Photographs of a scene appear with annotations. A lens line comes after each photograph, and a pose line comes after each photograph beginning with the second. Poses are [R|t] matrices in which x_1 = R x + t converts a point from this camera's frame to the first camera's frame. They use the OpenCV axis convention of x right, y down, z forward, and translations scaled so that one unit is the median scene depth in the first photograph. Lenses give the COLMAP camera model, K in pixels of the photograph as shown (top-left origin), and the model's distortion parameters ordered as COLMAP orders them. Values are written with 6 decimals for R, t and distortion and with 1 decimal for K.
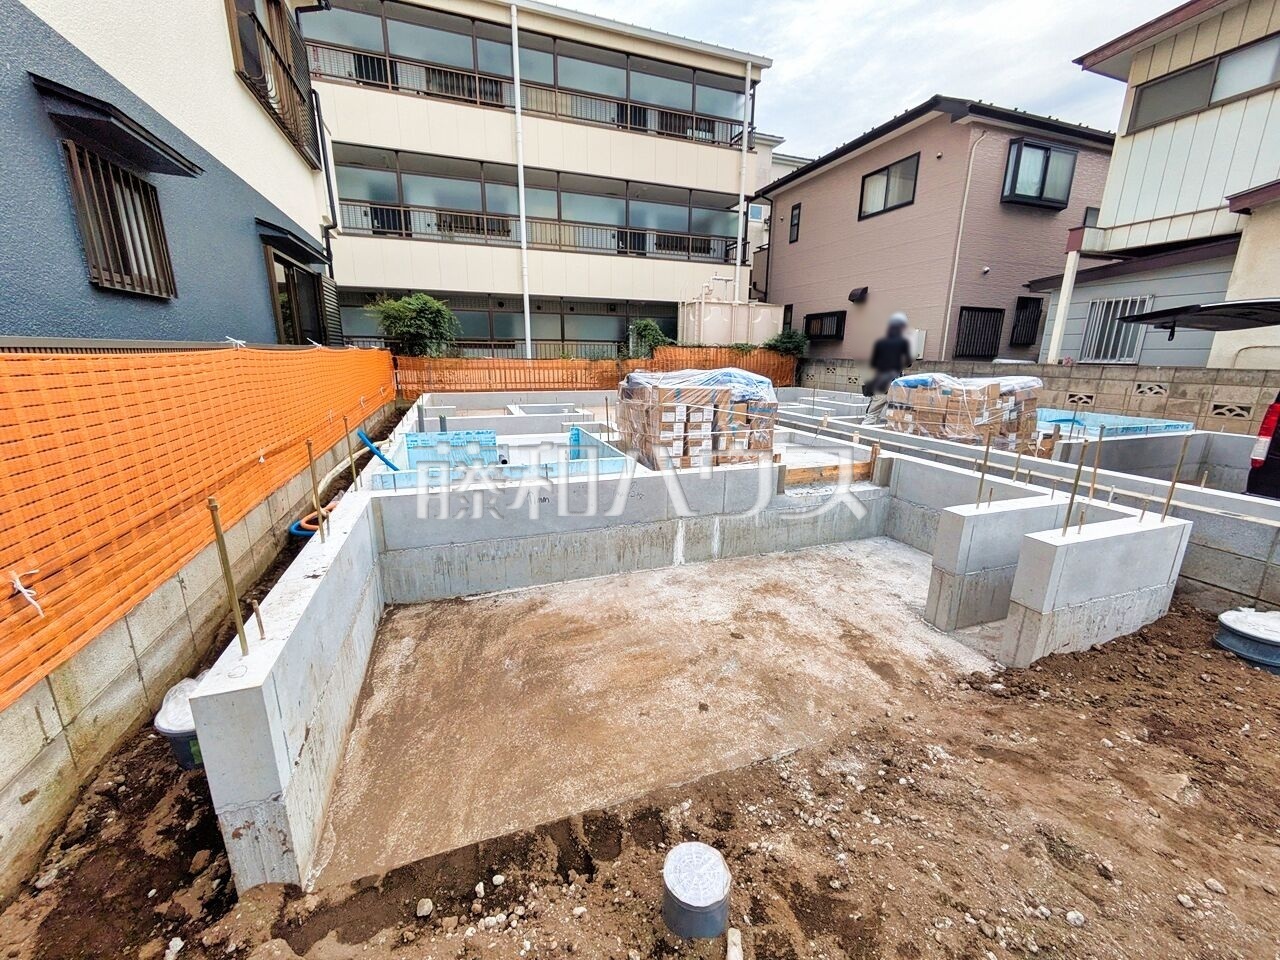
lens RADIAL K [[509.0, 0, 645.1], [0, 509.0, 476.7], [0, 0, 1]] dist [-0.001764, 0.002258]
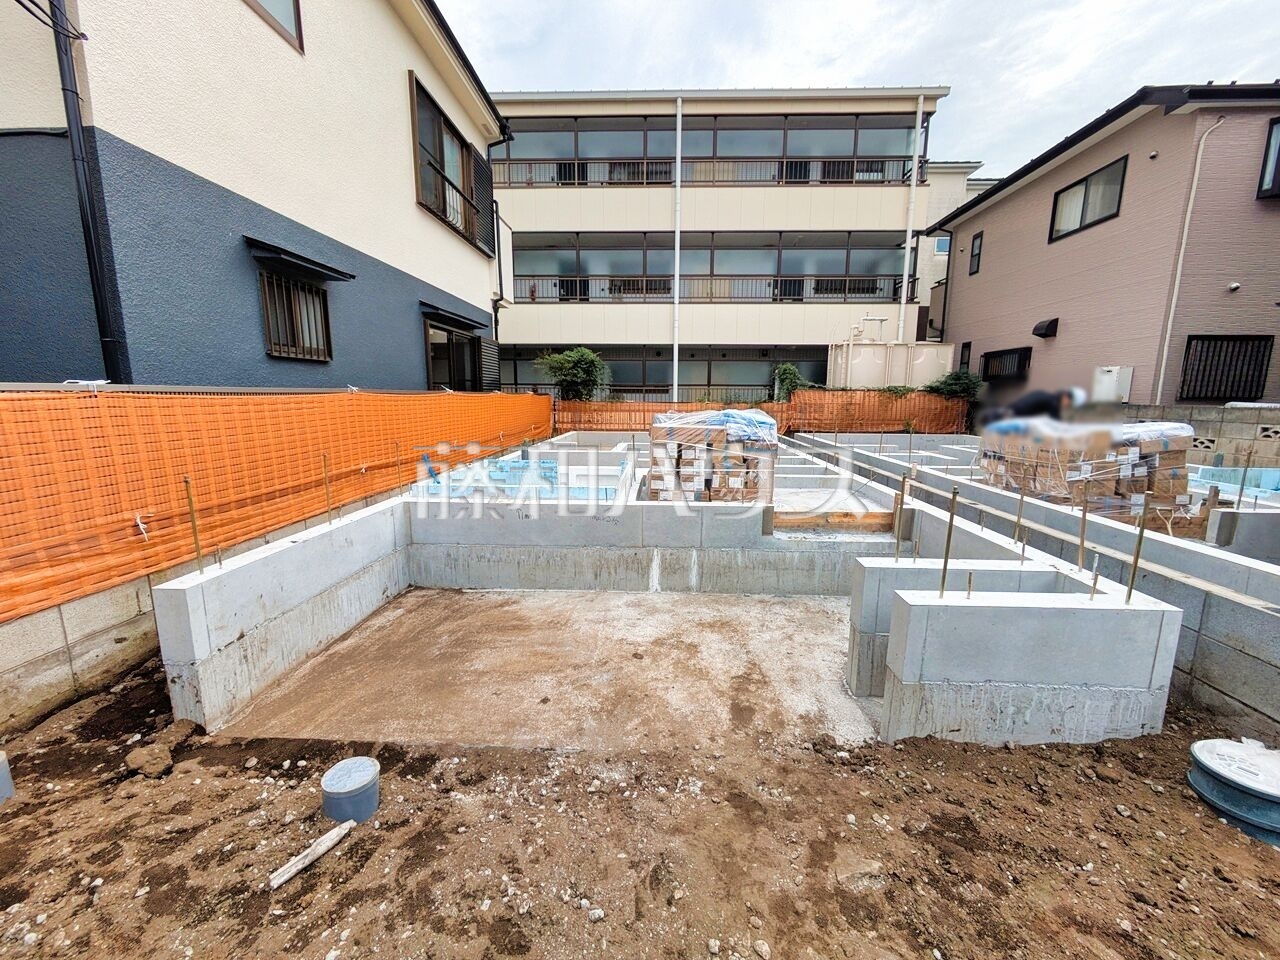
lens RADIAL K [[509.0, 0, 644.5], [0, 509.0, 476.4], [0, 0, 1]] dist [-0.001764, 0.002258]
pose [[0.924935, 0.055152, -0.376103, 0.171079], [-0.087124, 0.993838, -0.068525, 0.003758], [0.370006, 0.096149, 0.924040, -0.002771]]
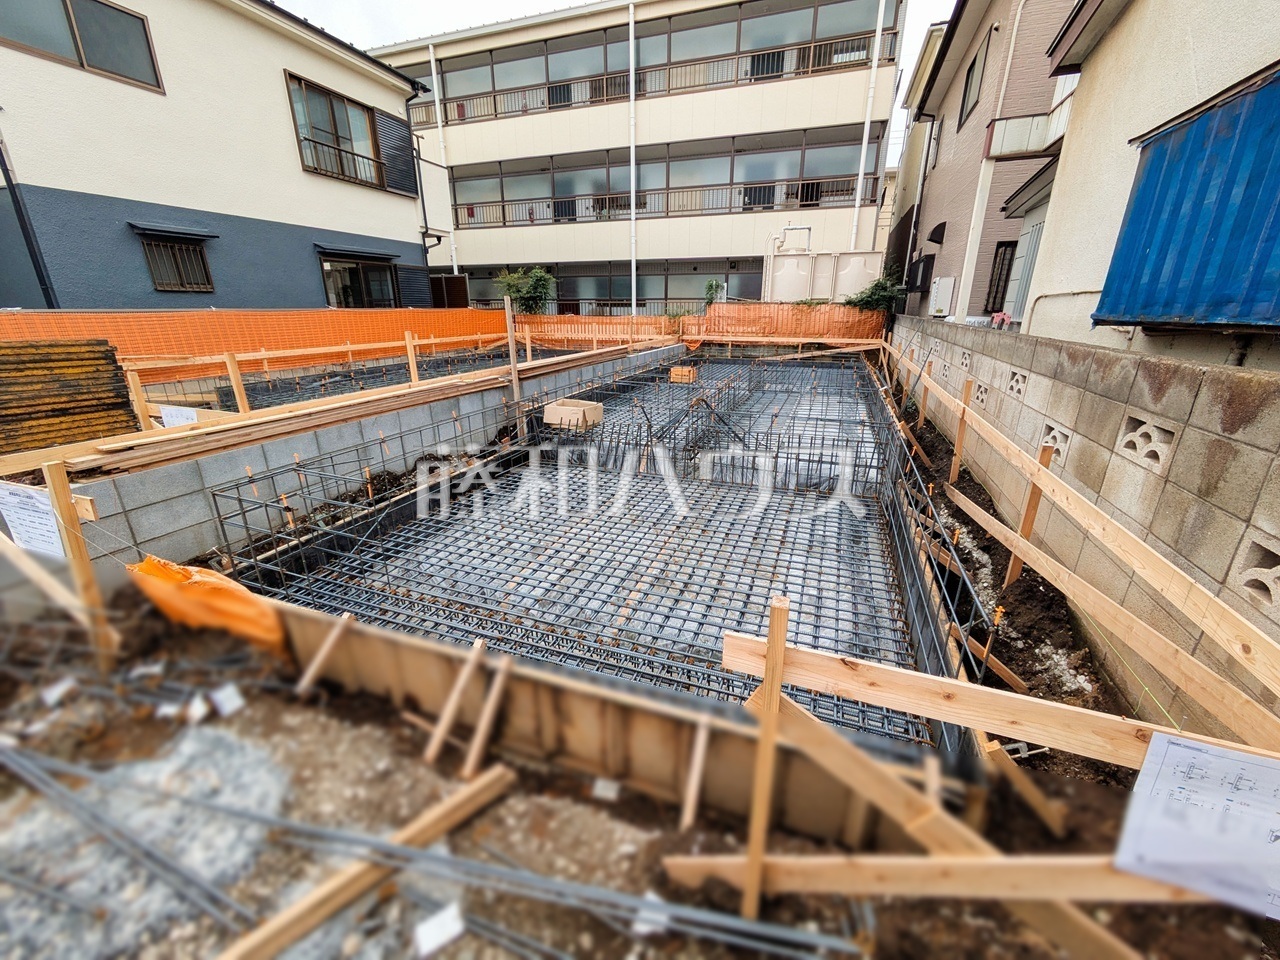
lens RADIAL K [[509.0, 0, 644.0], [0, 509.0, 476.8], [0, 0, 1]] dist [-0.001764, 0.002258]
pose [[0.764045, 0.194650, -0.615099, 0.806202], [-0.145954, 0.980833, 0.129091, -0.028048], [0.628437, -0.008855, 0.777810, 0.126119]]
